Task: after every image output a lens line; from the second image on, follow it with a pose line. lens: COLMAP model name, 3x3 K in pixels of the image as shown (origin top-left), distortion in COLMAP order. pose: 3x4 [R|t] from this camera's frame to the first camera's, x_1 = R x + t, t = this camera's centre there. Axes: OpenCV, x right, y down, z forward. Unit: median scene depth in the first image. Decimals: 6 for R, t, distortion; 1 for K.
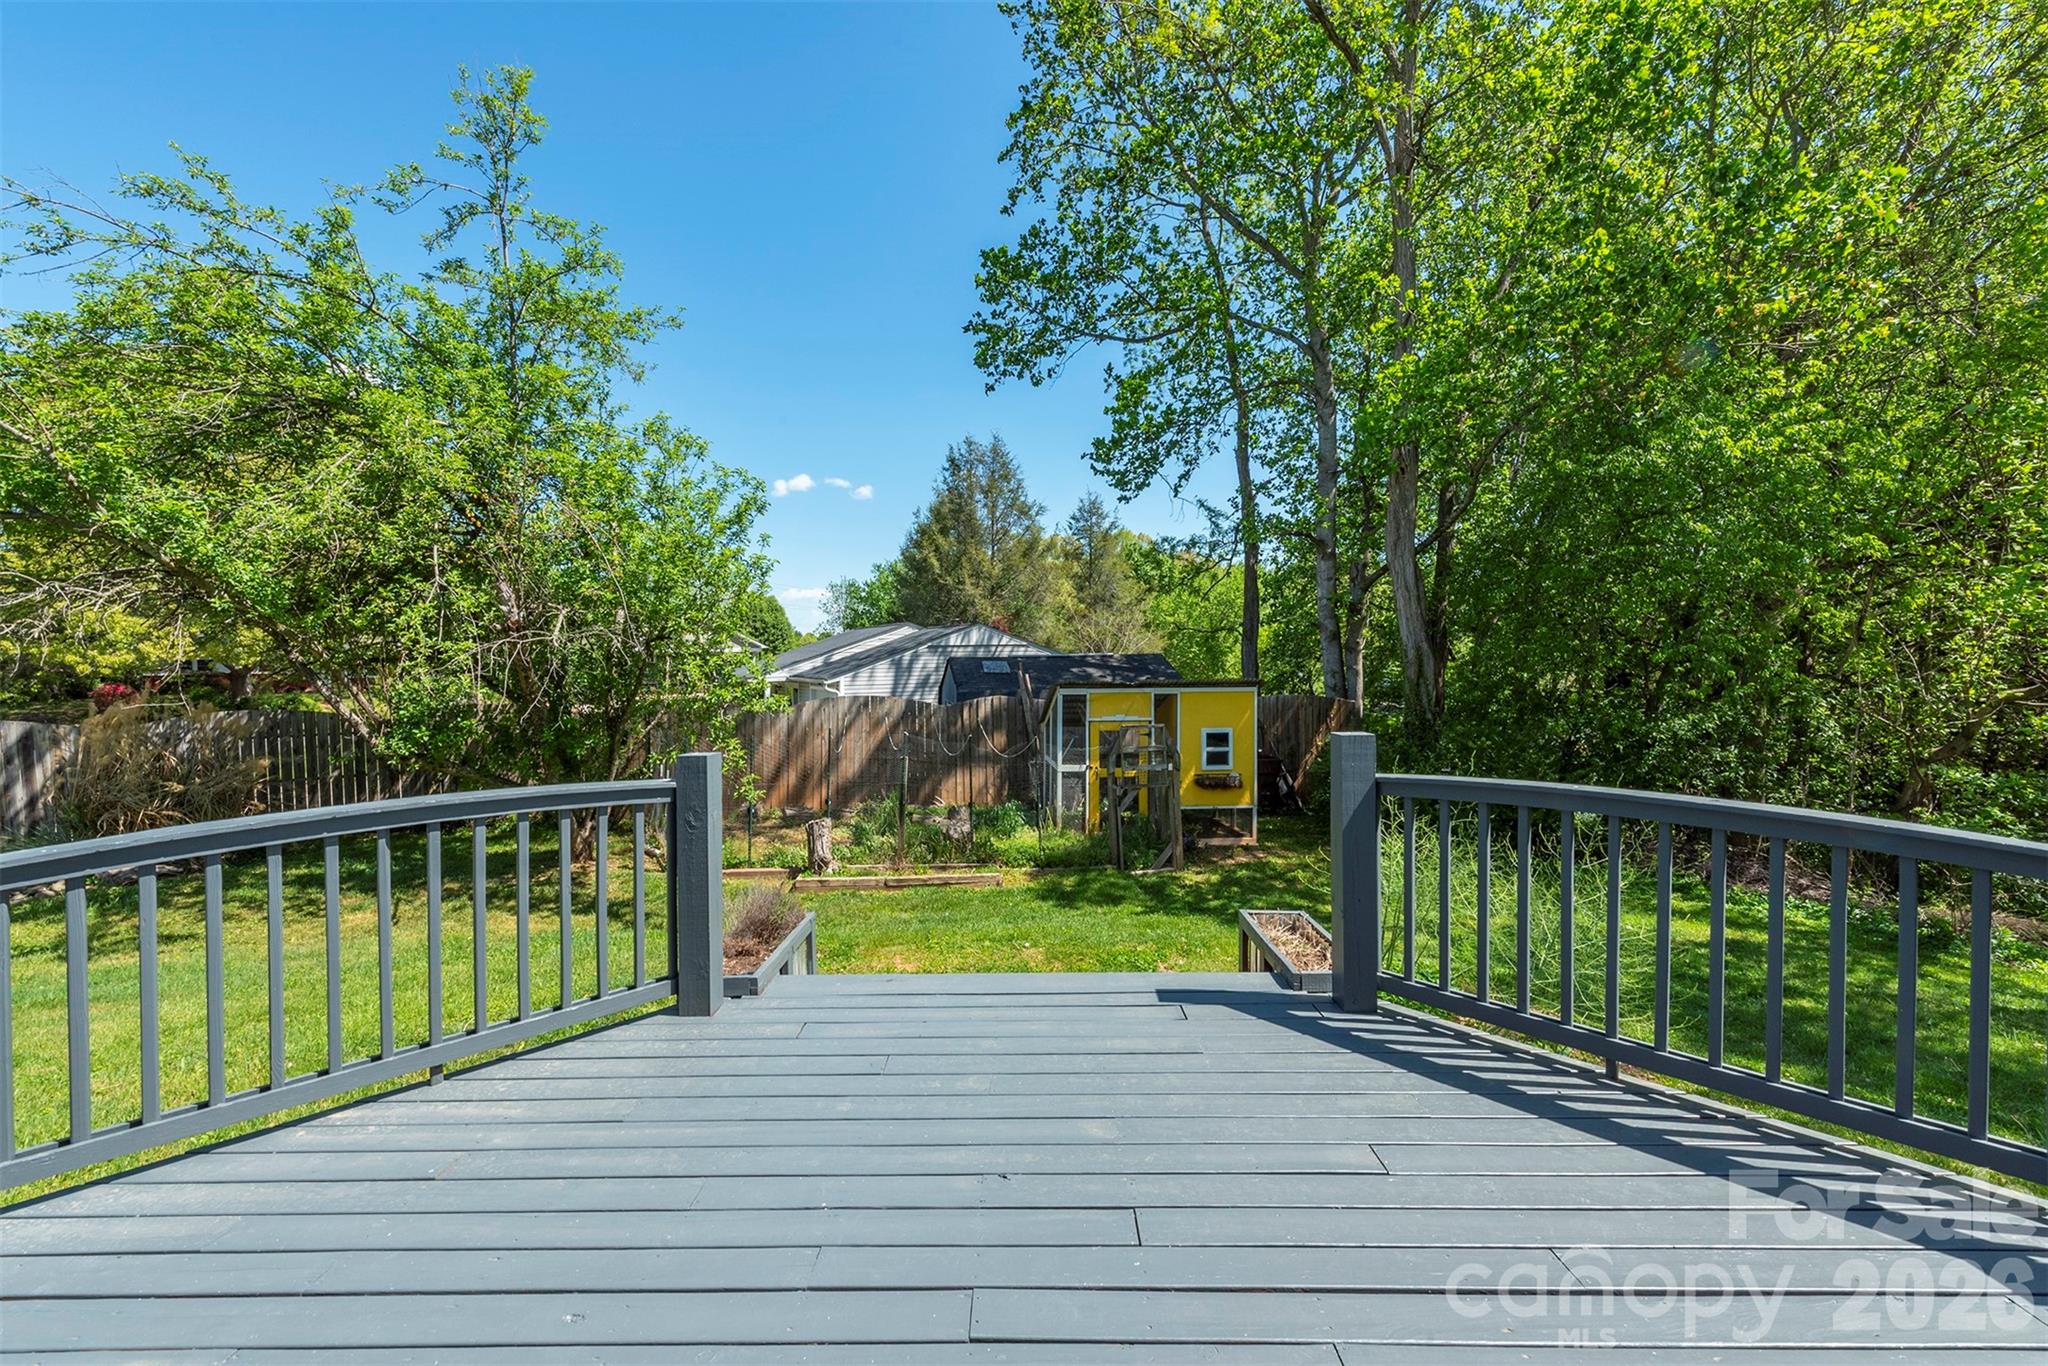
lens RADIAL K [[837.3, 0, 1024.0], [0, 837.3, 683.0], [0, 0, 1]] dist [0.001013, 0.000073]
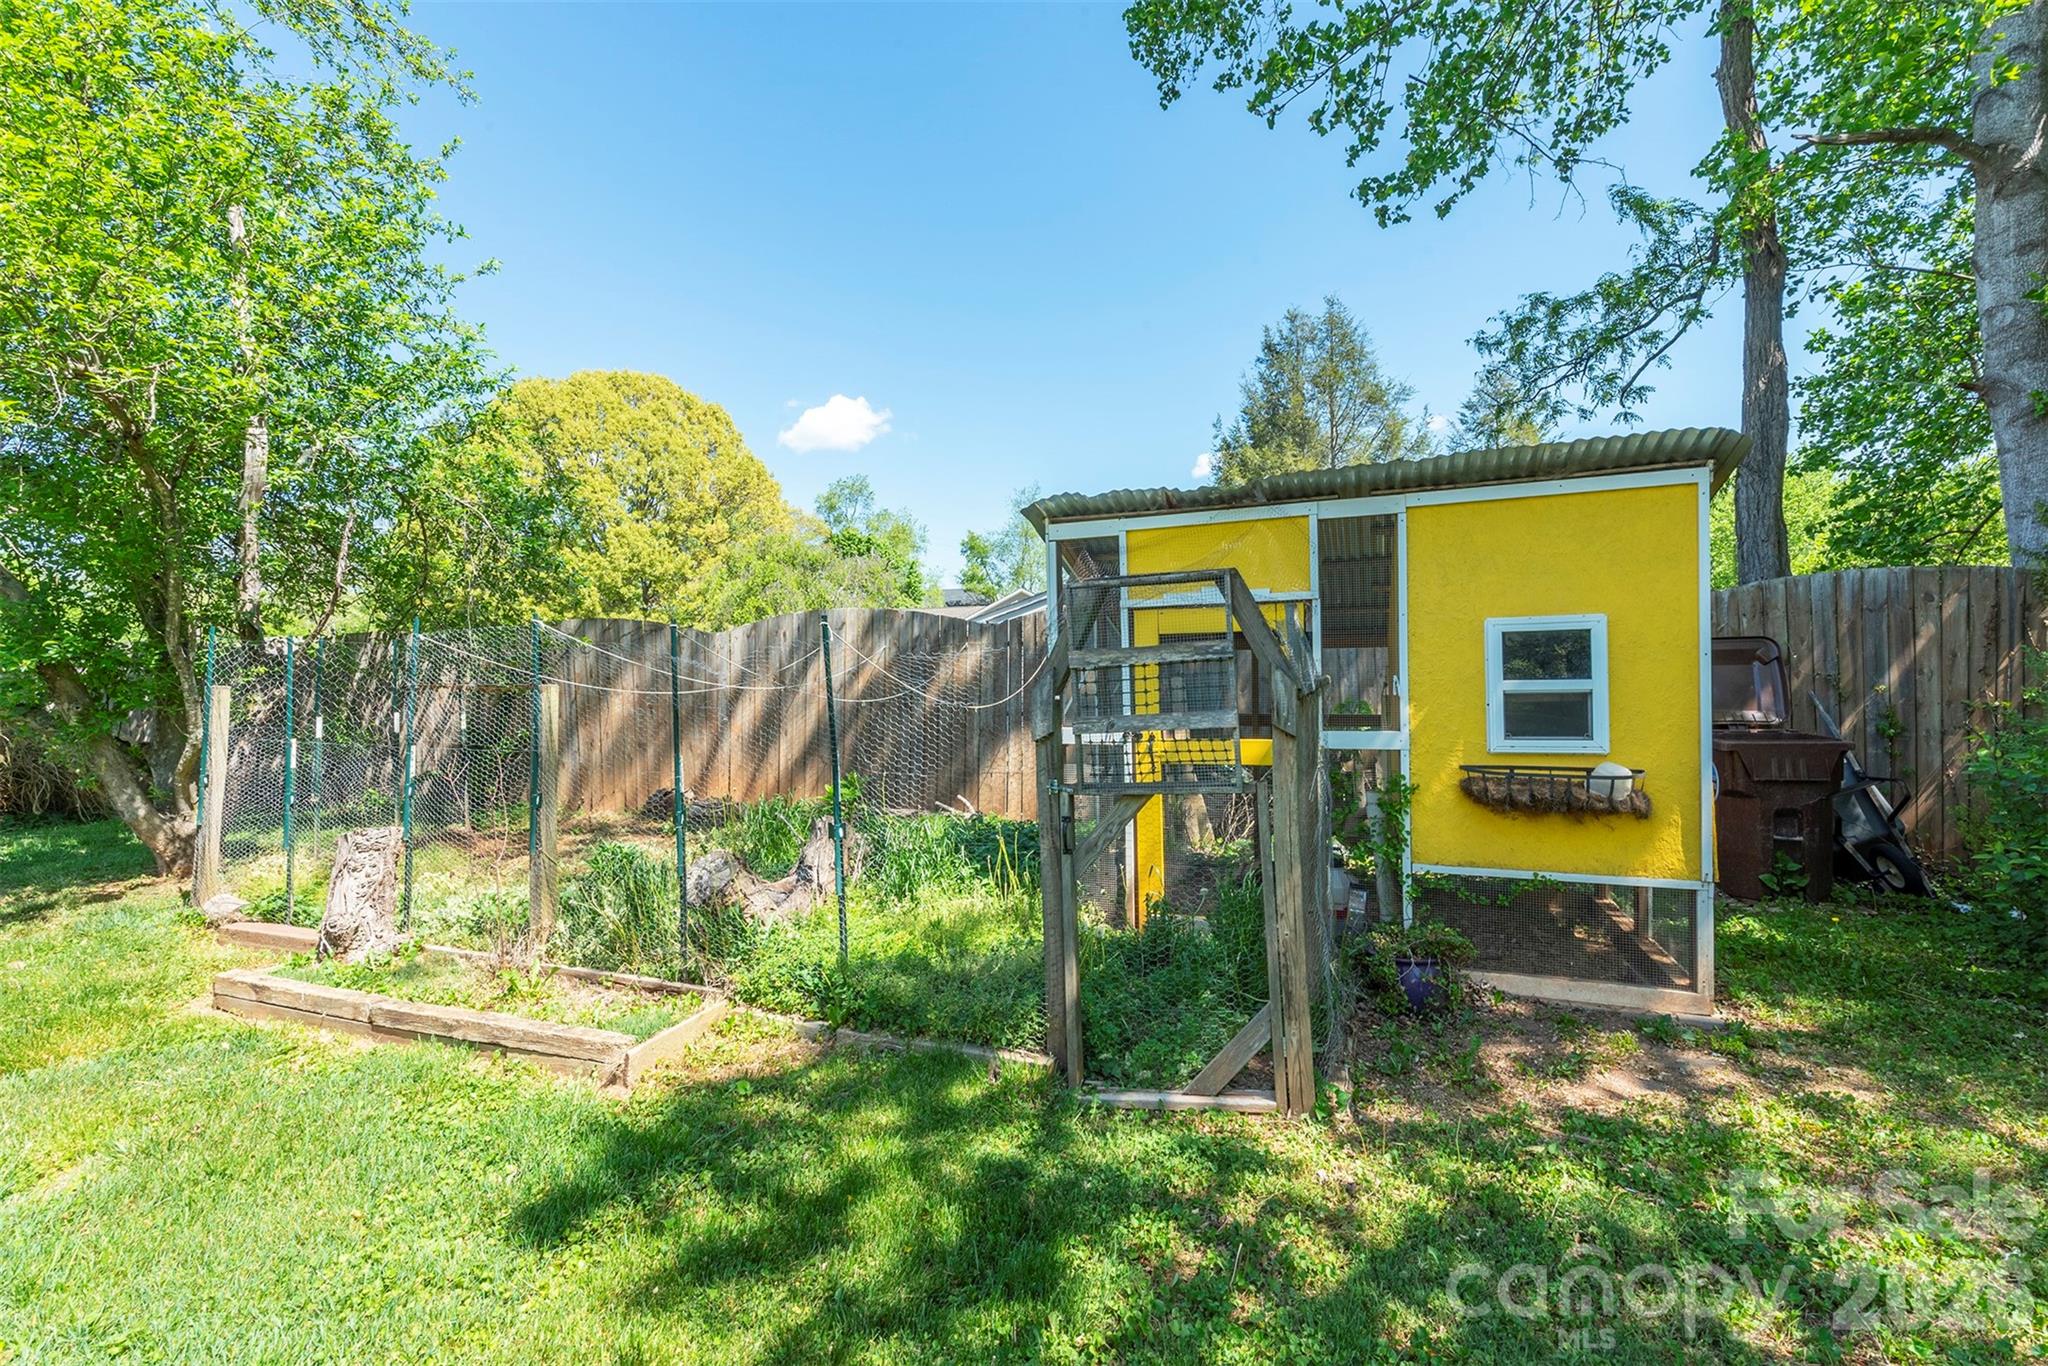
lens RADIAL K [[893.9, 0, 1024.0], [0, 893.9, 683.0], [0, 0, 1]] dist [-0.002011, -0.000362]
pose [[0.887316, -0.017603, -0.460825, 0.210874], [0.014336, 0.999841, -0.010587, 0.078244], [0.460938, 0.002788, 0.887428, 0.619806]]
